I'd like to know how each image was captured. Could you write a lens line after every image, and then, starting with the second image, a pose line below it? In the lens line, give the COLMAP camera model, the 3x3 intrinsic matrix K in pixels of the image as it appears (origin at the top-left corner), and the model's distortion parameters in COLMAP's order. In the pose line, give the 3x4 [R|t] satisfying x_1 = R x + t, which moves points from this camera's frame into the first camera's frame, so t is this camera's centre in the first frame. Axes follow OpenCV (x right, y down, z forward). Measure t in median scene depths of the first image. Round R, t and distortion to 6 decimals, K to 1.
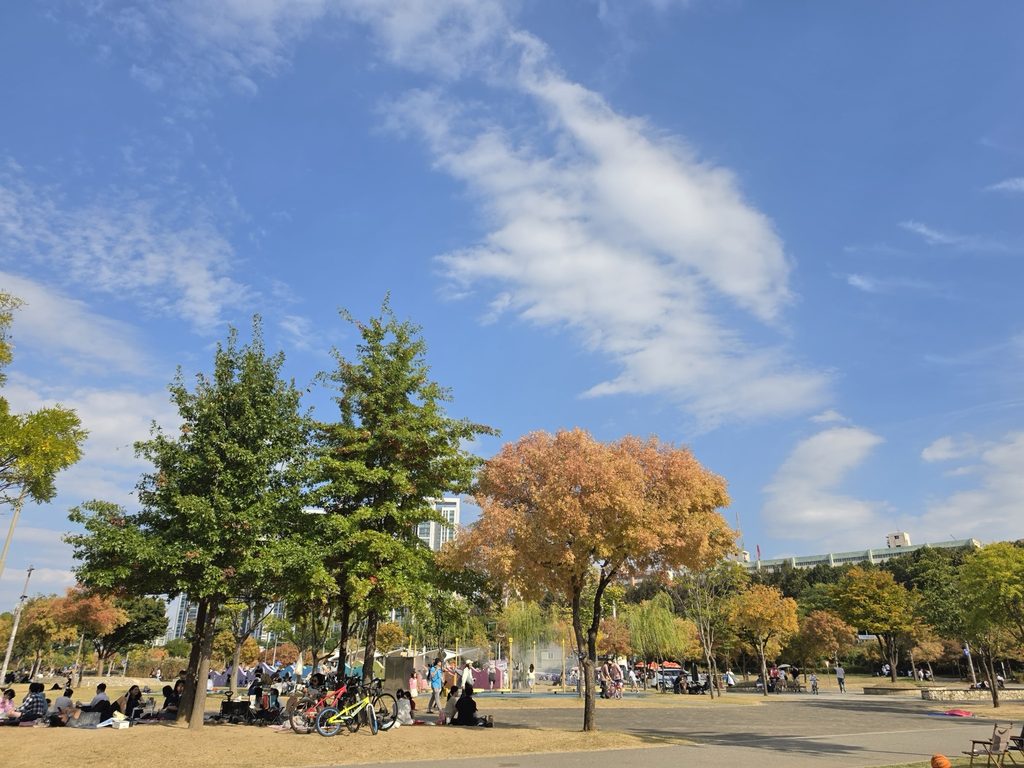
lens RADIAL K [[749.5, 0, 547.0], [0, 749.5, 383.2], [0, 0, 1]] dist [0.040453, -0.084091]
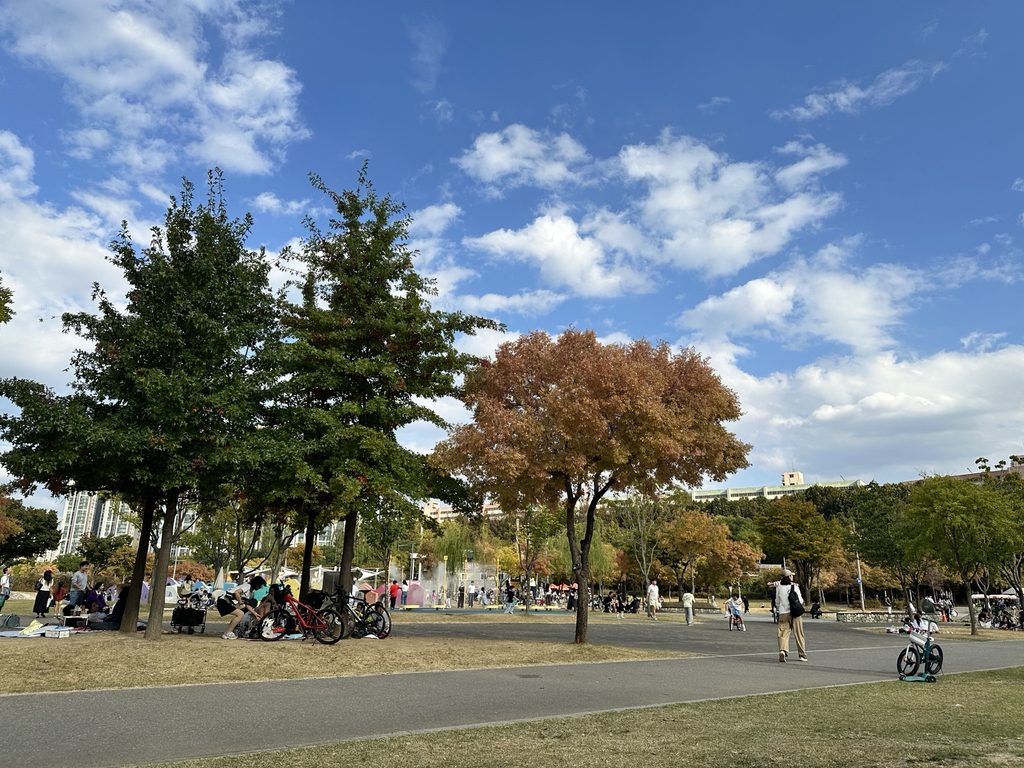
lens RADIAL K [[718.1, 0, 515.0], [0, 718.1, 418.6], [0, 0, 1]] dist [0.095634, -0.201553]
pose [[0.990713, 0.046844, 0.127646, -0.156306], [-0.062259, 0.990870, 0.119587, 0.072077], [-0.120878, -0.126424, 0.984584, 0.136629]]
